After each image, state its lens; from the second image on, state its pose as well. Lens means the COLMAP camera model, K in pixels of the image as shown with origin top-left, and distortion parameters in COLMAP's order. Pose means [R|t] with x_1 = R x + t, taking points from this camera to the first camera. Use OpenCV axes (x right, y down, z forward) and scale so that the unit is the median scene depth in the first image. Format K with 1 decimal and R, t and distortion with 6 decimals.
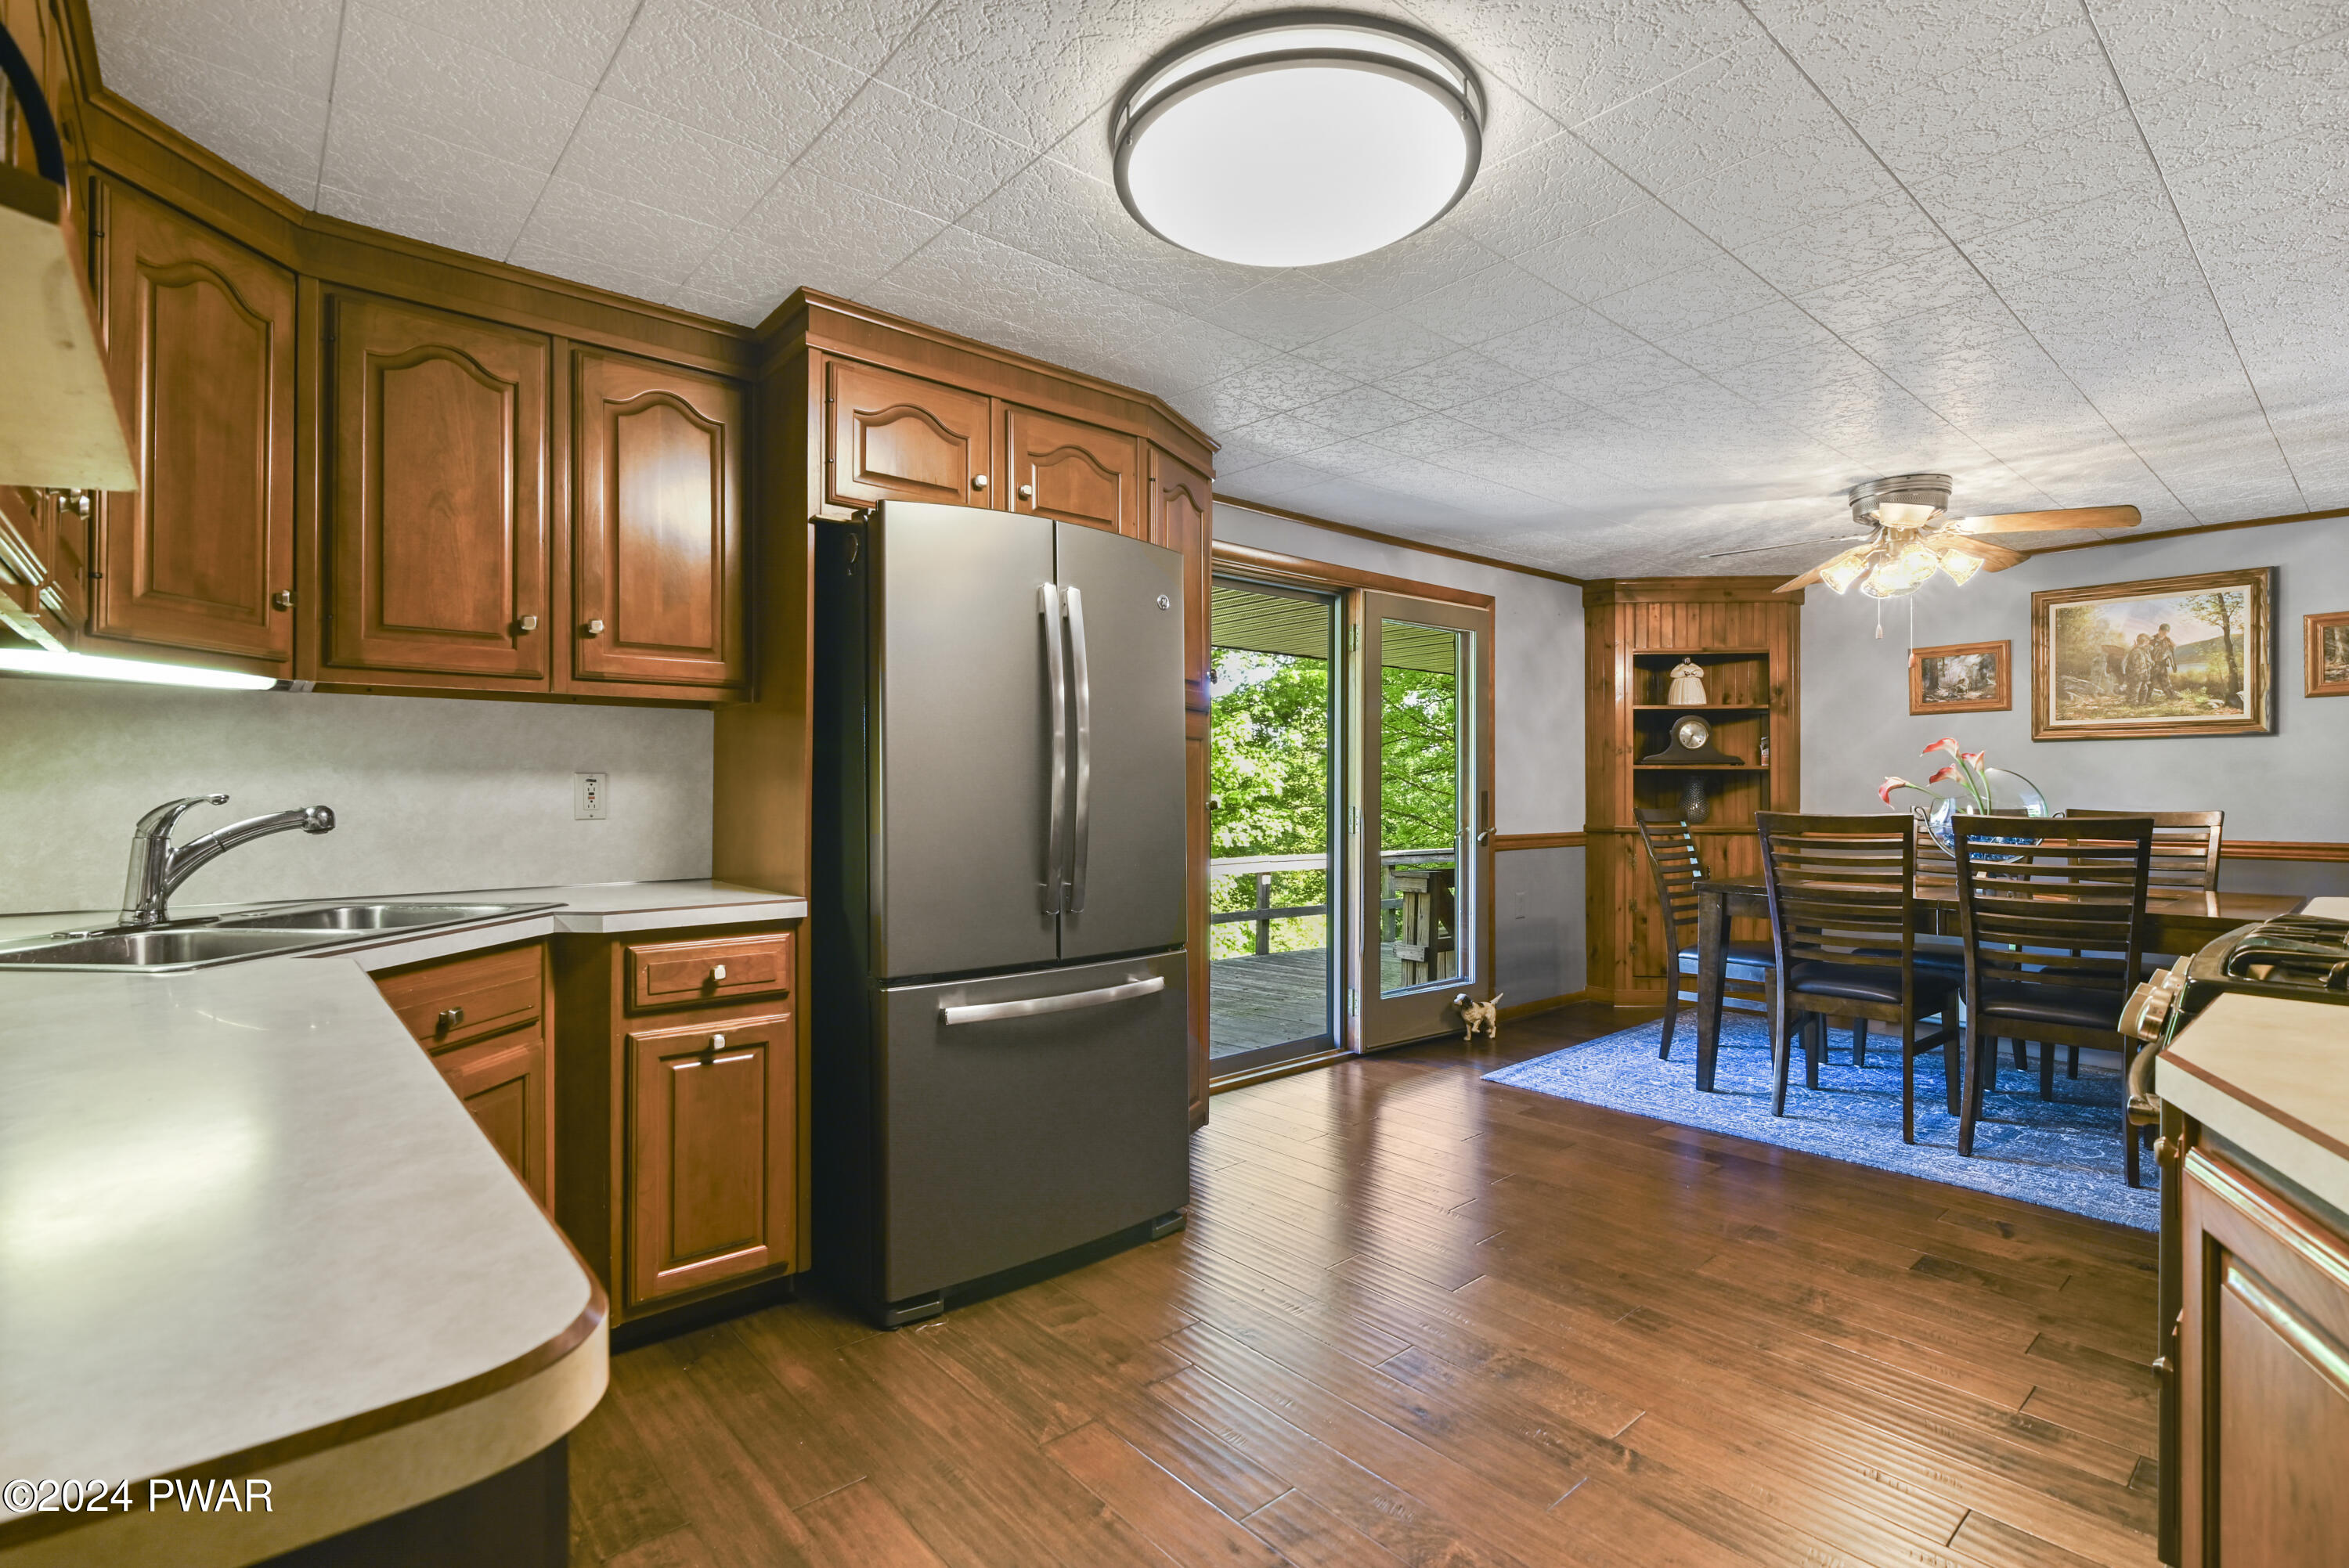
lens RADIAL K [[1091.9, 0, 1175.6], [0, 1091.9, 784.4], [0, 0, 1]] dist [-0.001105, 0.000198]
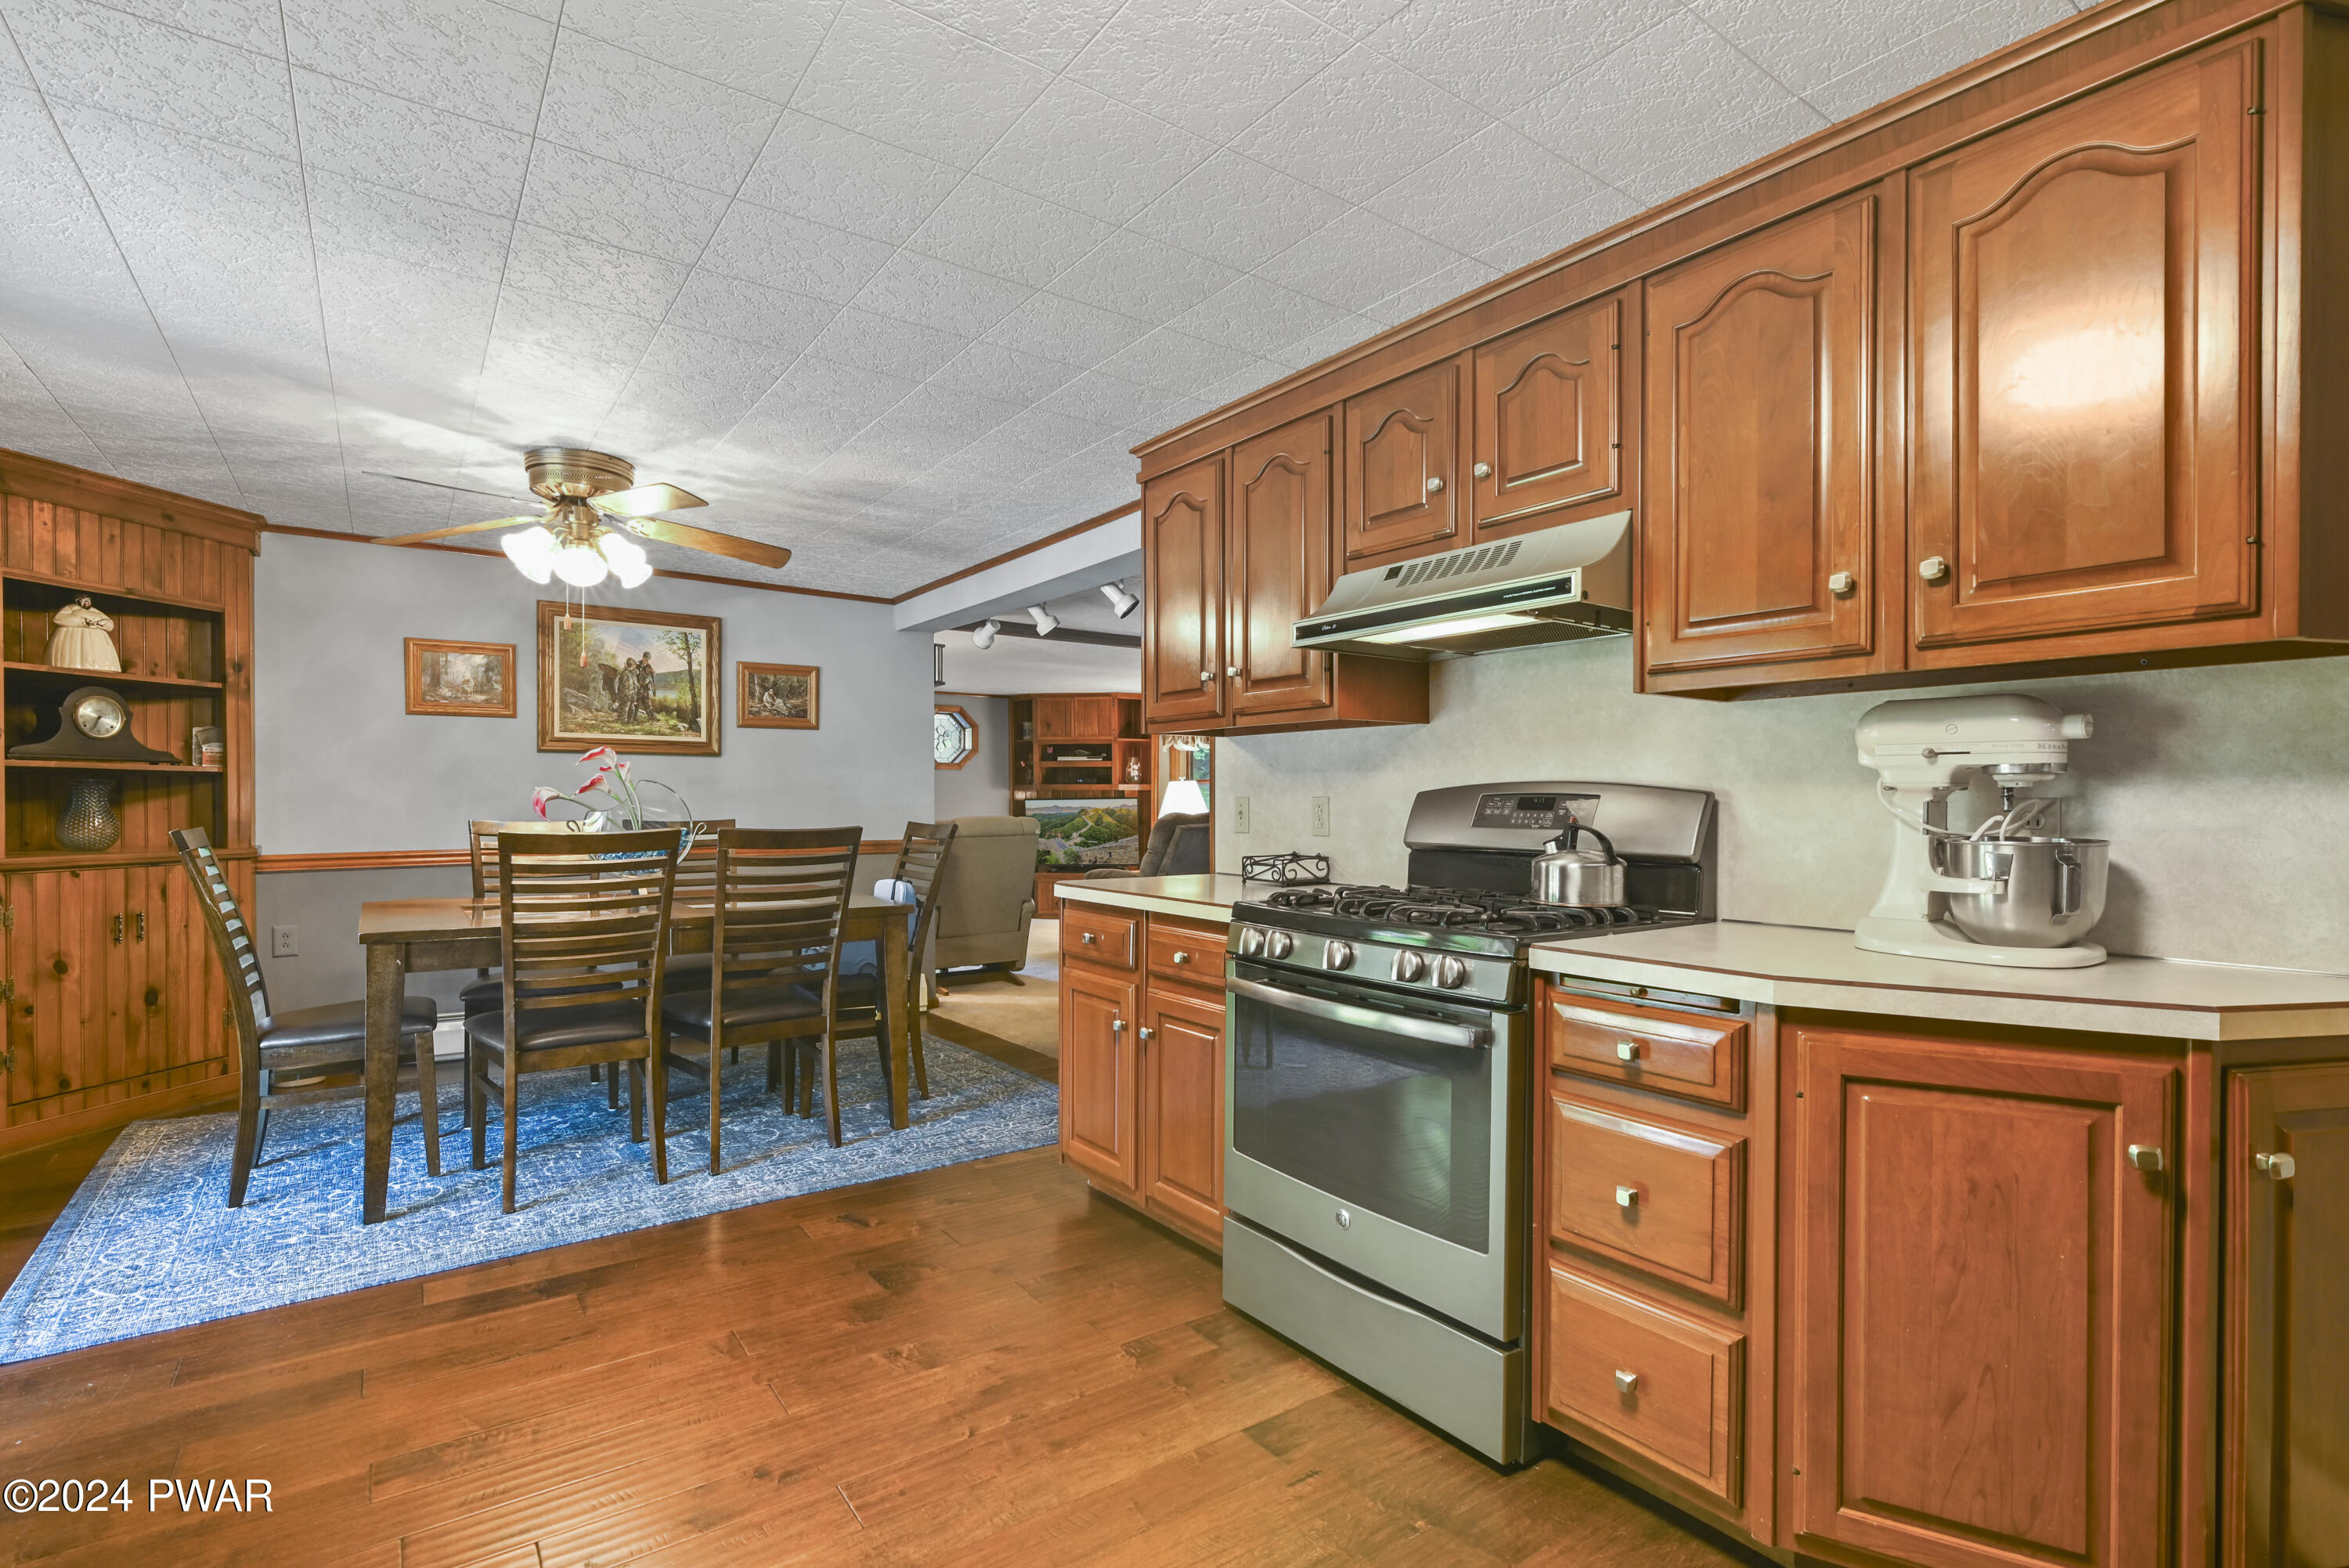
lens RADIAL K [[1091.9, 0, 1174.9], [0, 1091.9, 806.5], [0, 0, 1]] dist [-0.001105, 0.000198]
pose [[0.086780, -0.005300, 0.996213, -0.159741], [-0.008468, 0.999946, 0.006058, -0.000443], [-0.996192, -0.008962, 0.086730, 0.368662]]
